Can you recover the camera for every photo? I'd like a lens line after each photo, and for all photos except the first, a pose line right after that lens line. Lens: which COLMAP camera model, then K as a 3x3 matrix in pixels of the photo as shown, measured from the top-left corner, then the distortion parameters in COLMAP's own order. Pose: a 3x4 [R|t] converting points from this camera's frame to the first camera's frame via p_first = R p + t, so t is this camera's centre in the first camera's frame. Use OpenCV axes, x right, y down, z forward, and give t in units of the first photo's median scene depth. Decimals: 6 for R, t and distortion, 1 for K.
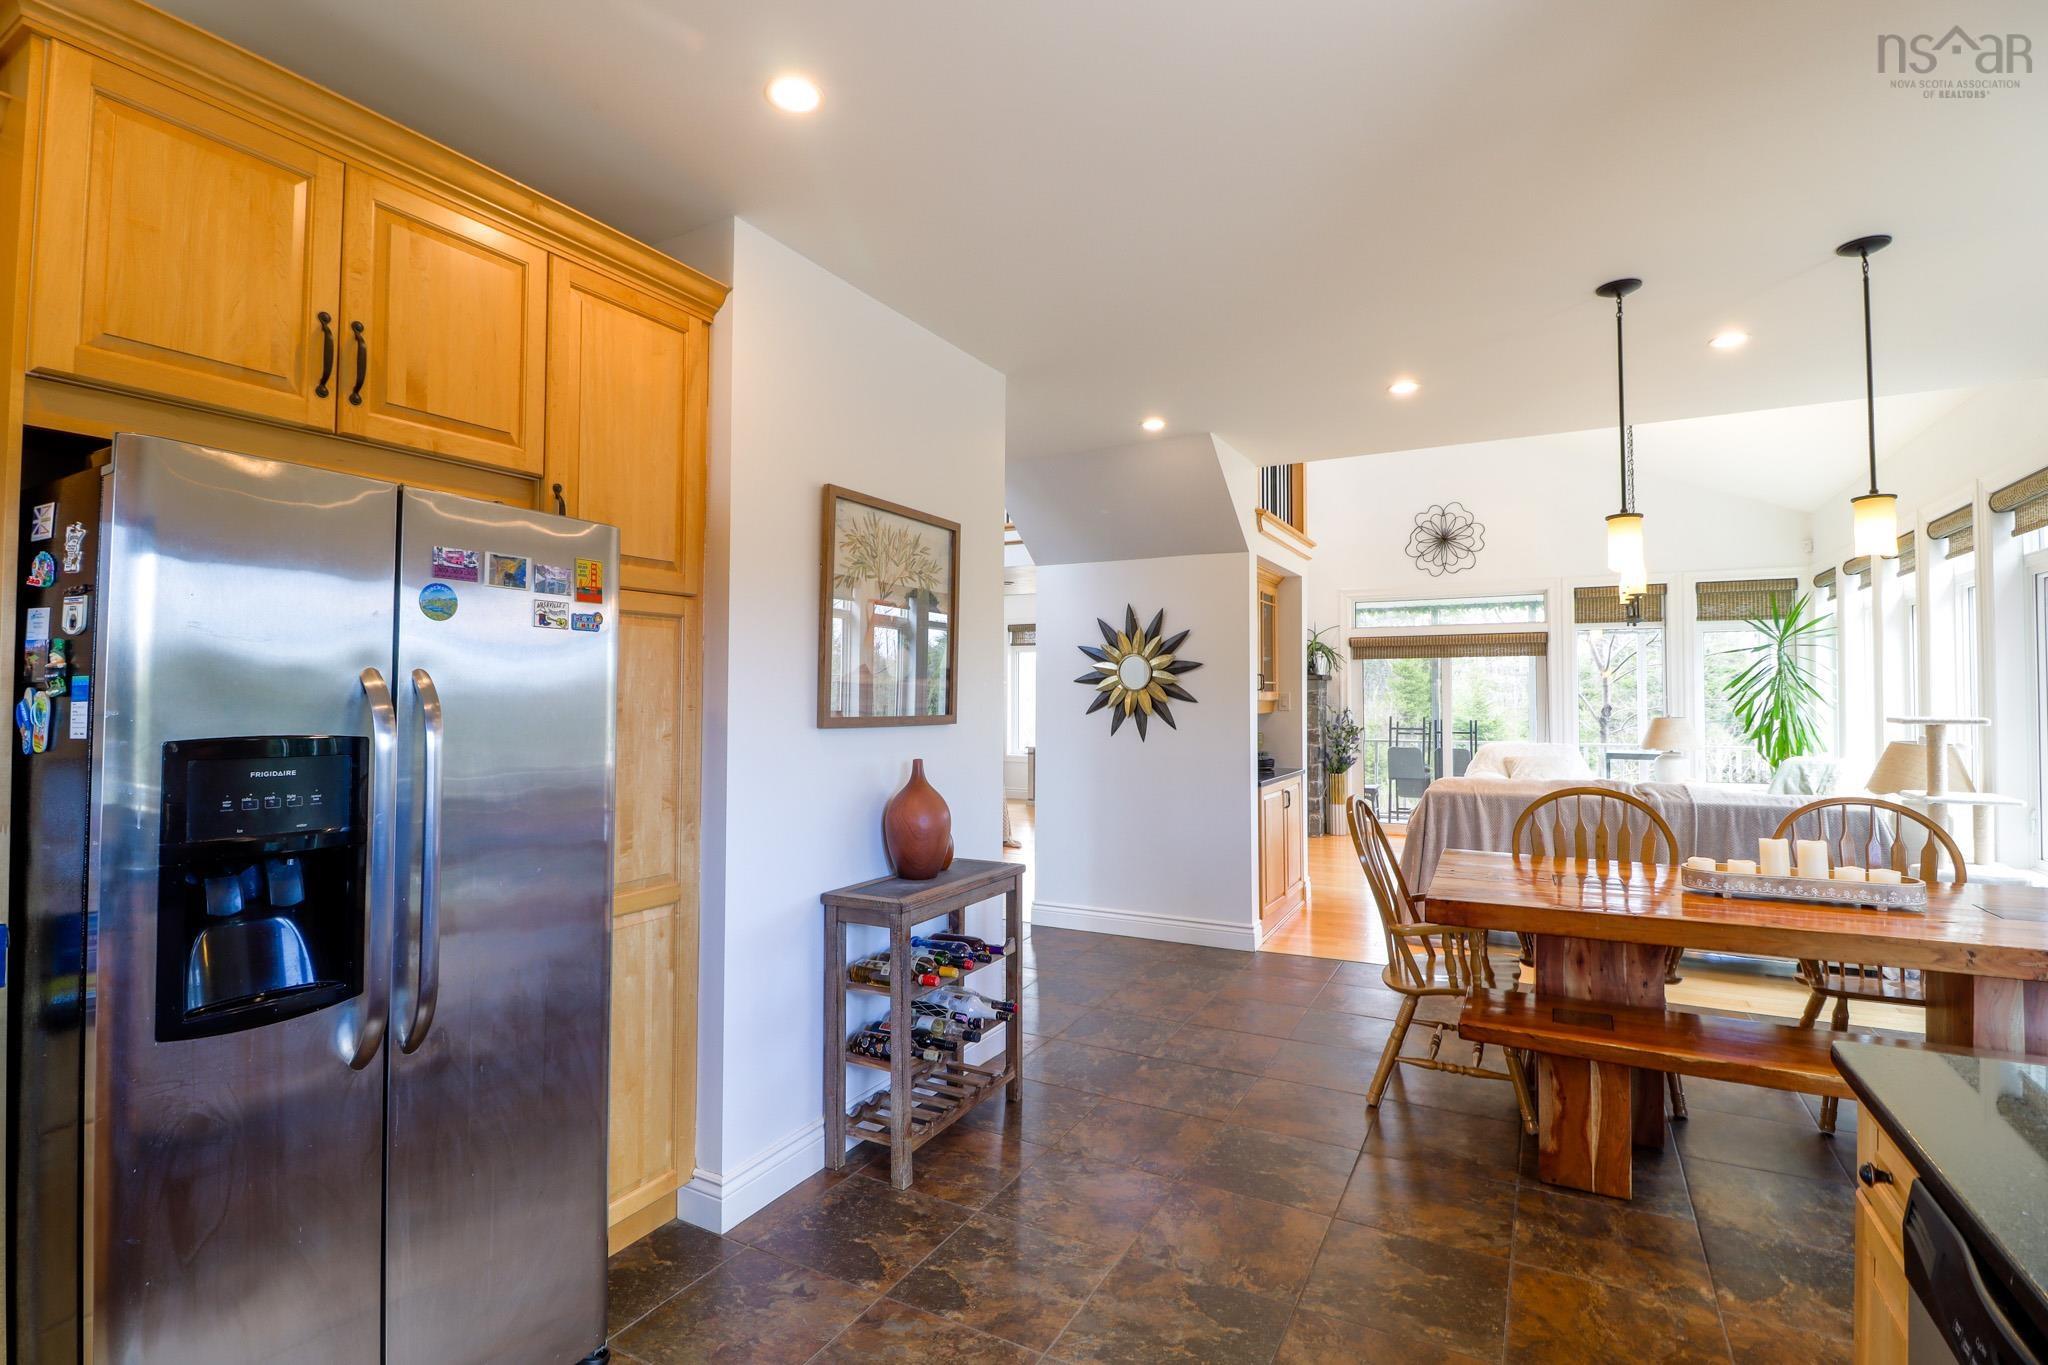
lens RADIAL K [[957.2, 0, 1016.6], [0, 957.2, 667.5], [0, 0, 1]] dist [0.001281, -0.014141]
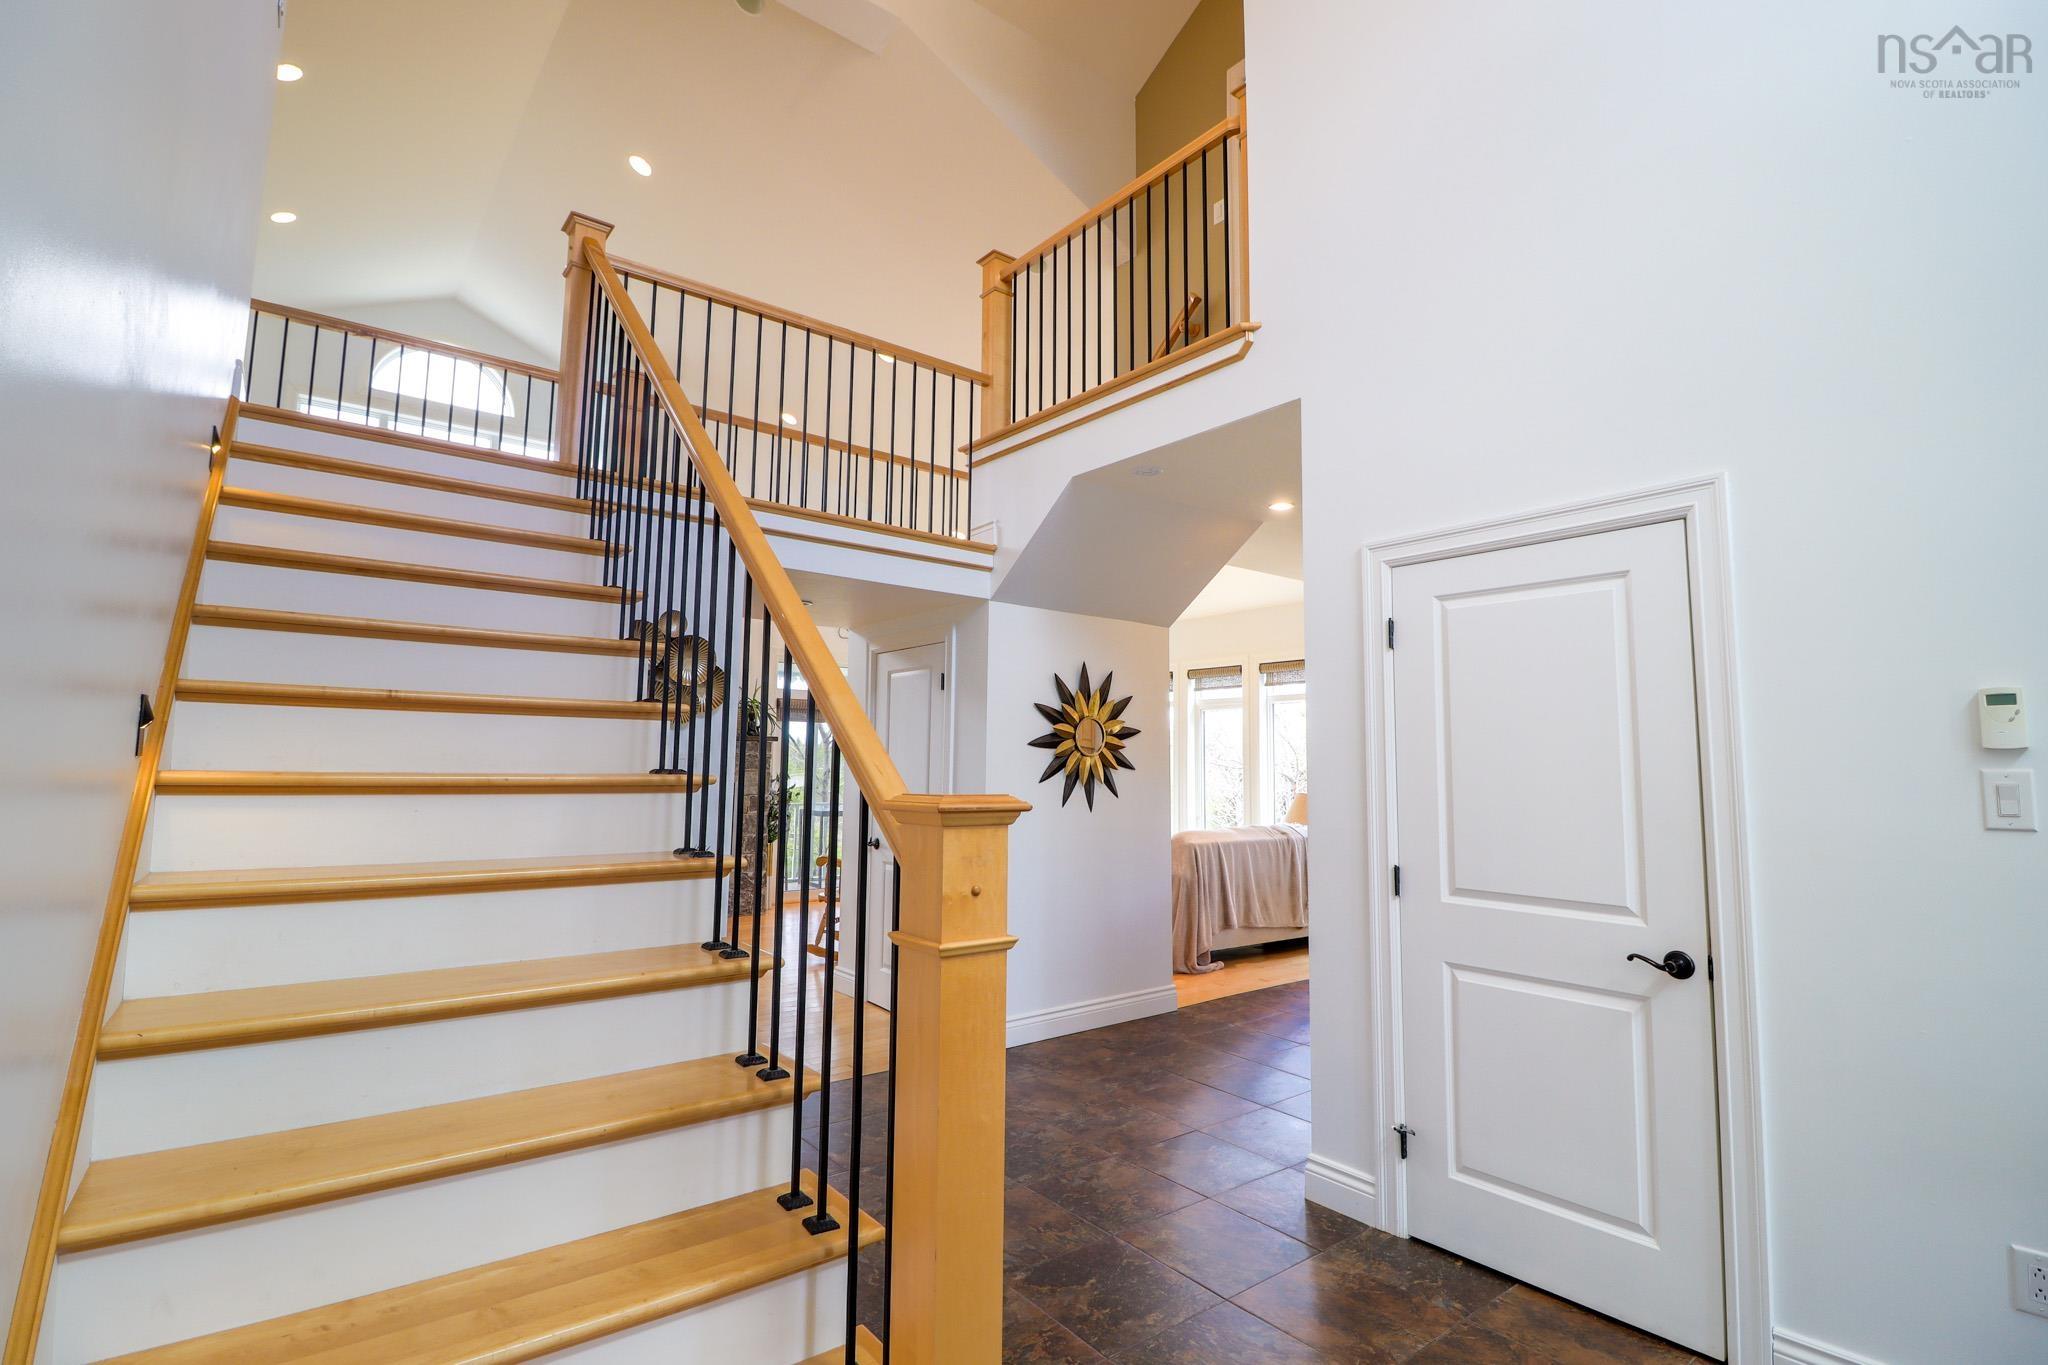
lens RADIAL K [[957.2, 0, 1016.6], [0, 957.2, 667.5], [0, 0, 1]] dist [0.001281, -0.014141]
pose [[0.389602, 0.097508, 0.915807, -0.766217], [-0.039284, 0.995234, -0.089252, 0.024195], [-0.920145, -0.001204, 0.391575, 0.717073]]
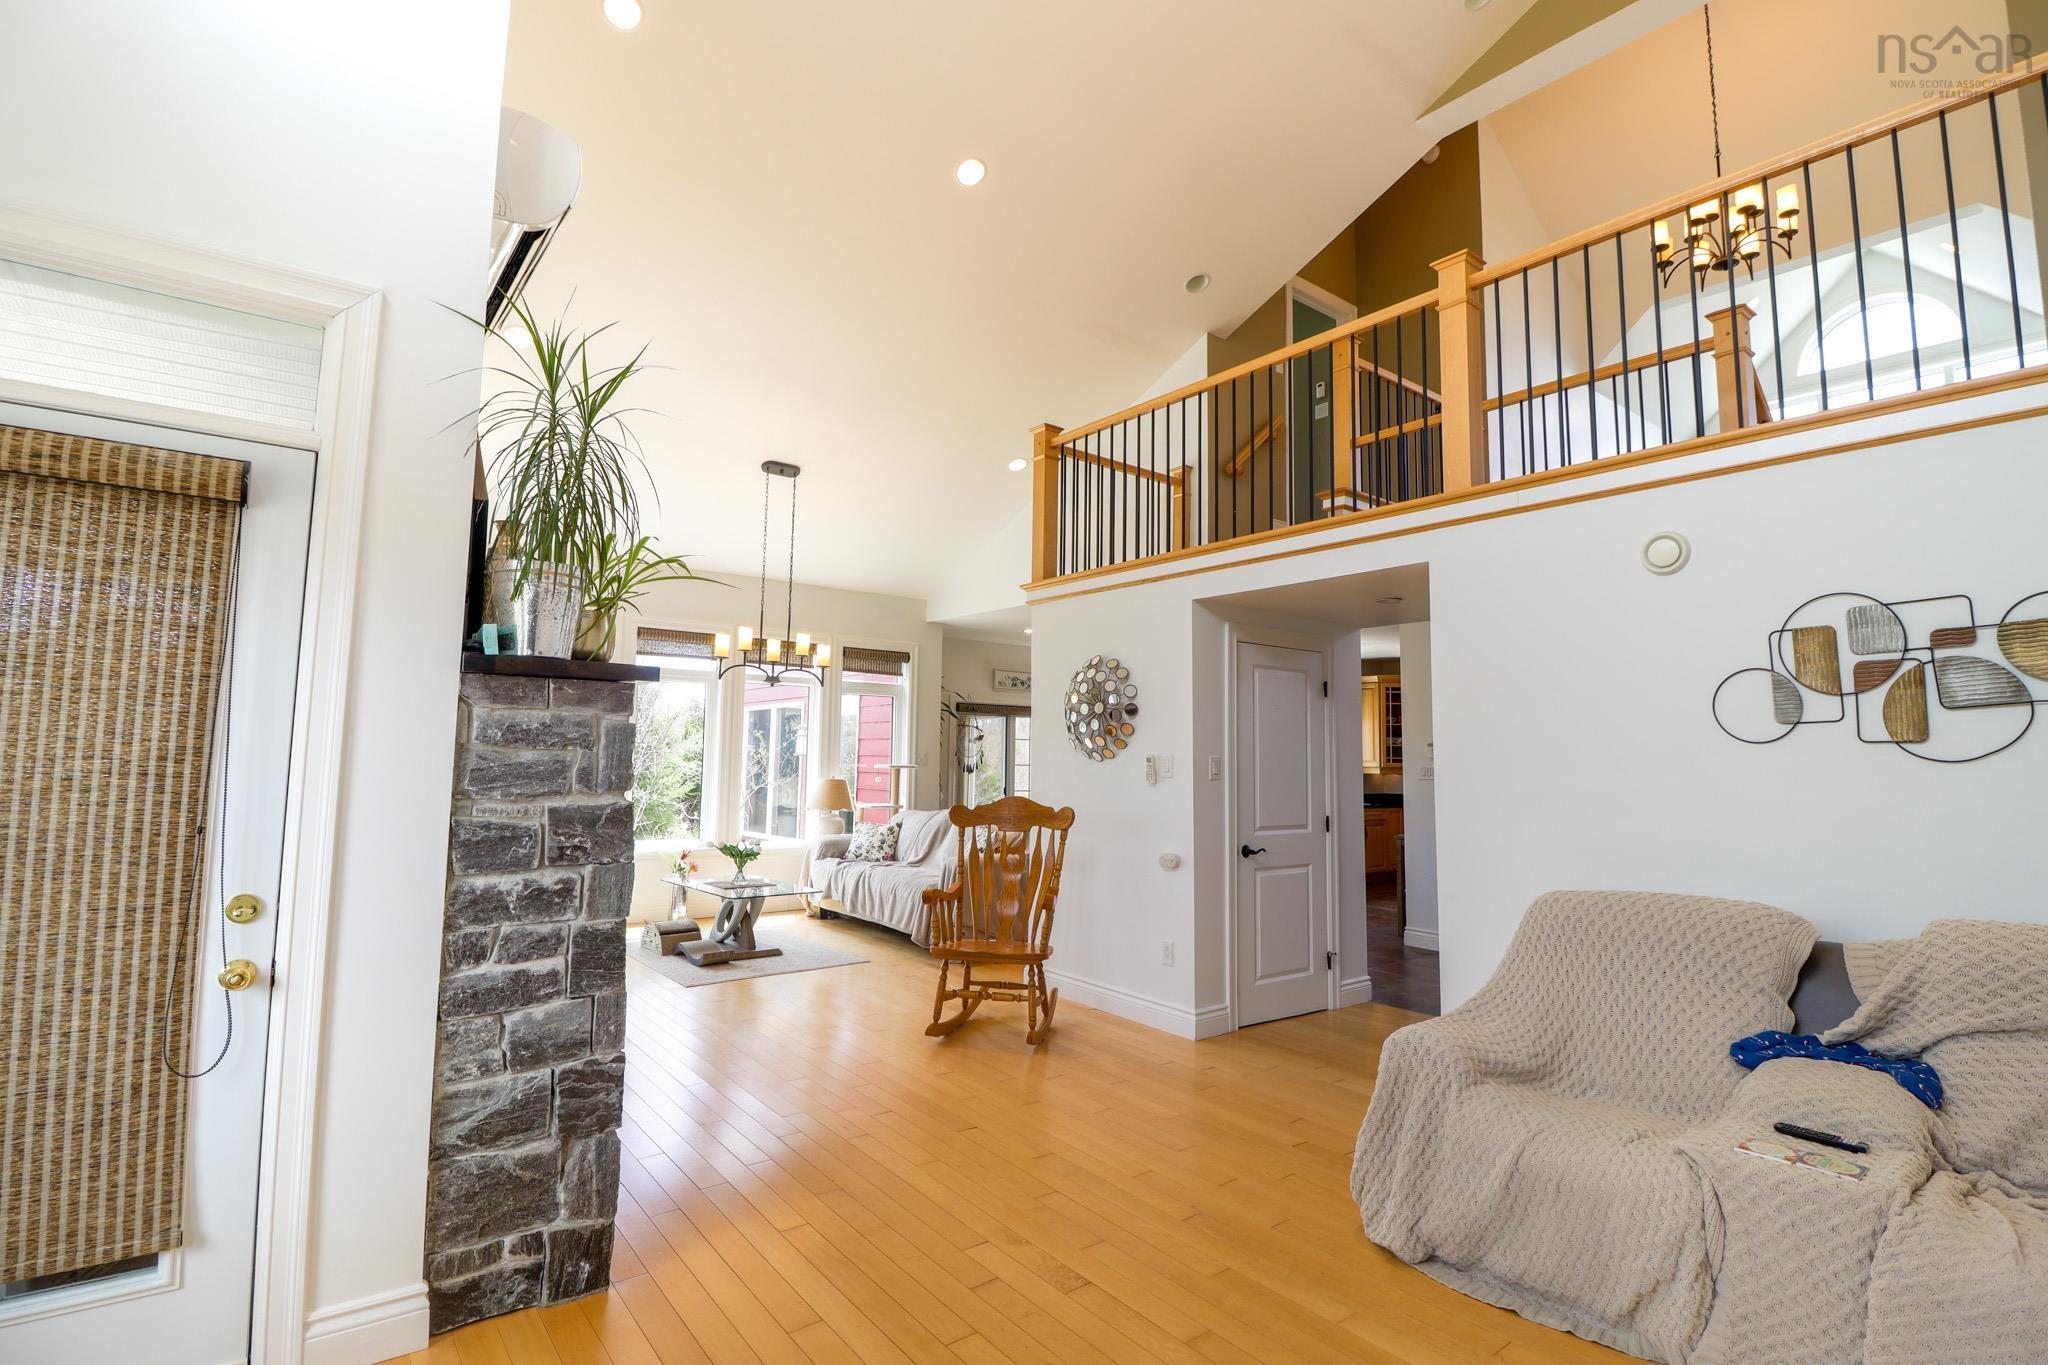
lens RADIAL K [[959.3, 0, 1020.9], [0, 959.3, 669.7], [0, 0, 1]] dist [0.002020, -0.014996]
pose [[-0.920216, 0.018244, 0.390985, -0.048095], [-0.030822, 0.992434, -0.118851, 0.068469], [-0.390195, -0.121420, -0.912691, 2.203036]]
